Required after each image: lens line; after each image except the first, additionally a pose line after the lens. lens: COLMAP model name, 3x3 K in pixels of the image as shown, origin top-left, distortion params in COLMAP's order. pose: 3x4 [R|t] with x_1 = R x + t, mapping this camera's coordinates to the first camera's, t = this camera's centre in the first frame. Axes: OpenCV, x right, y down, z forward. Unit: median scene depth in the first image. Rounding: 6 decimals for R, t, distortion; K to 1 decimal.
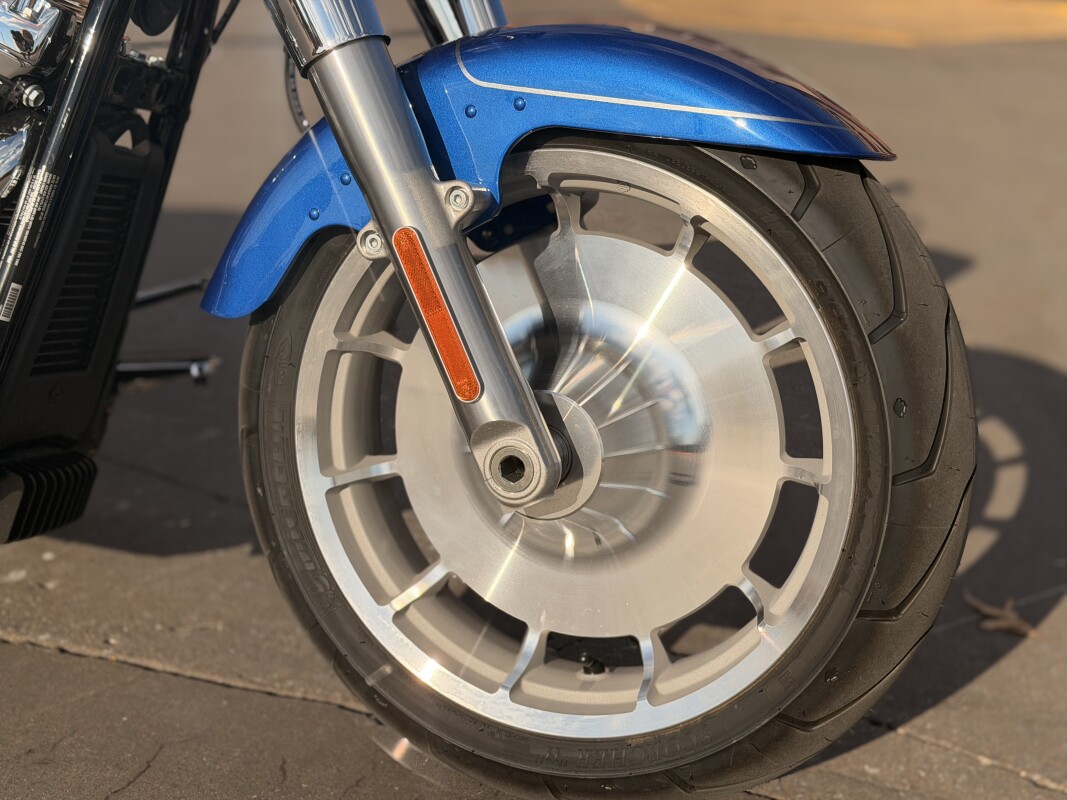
lens RADIAL K [[1474.7, 0, 529.8], [0, 1474.7, 398.5], [0, 0, 1]] dist [0.077759, 0.000000]
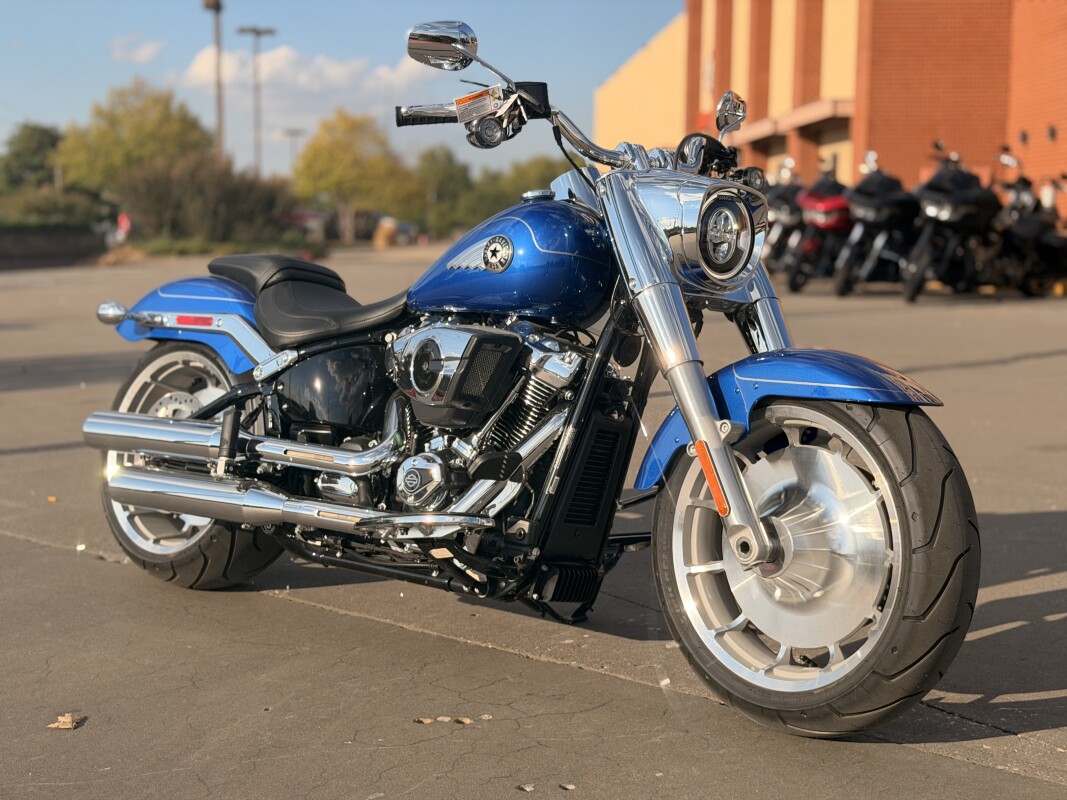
lens RADIAL K [[1474.7, 0, 528.4], [0, 1474.7, 396.5], [0, 0, 1]] dist [0.077759, 0.000000]
pose [[0.895665, -0.041361, -0.442802, 0.598942], [-0.059485, 0.975577, -0.211448, 0.274258], [0.440733, 0.215727, 0.871330, -0.970814]]
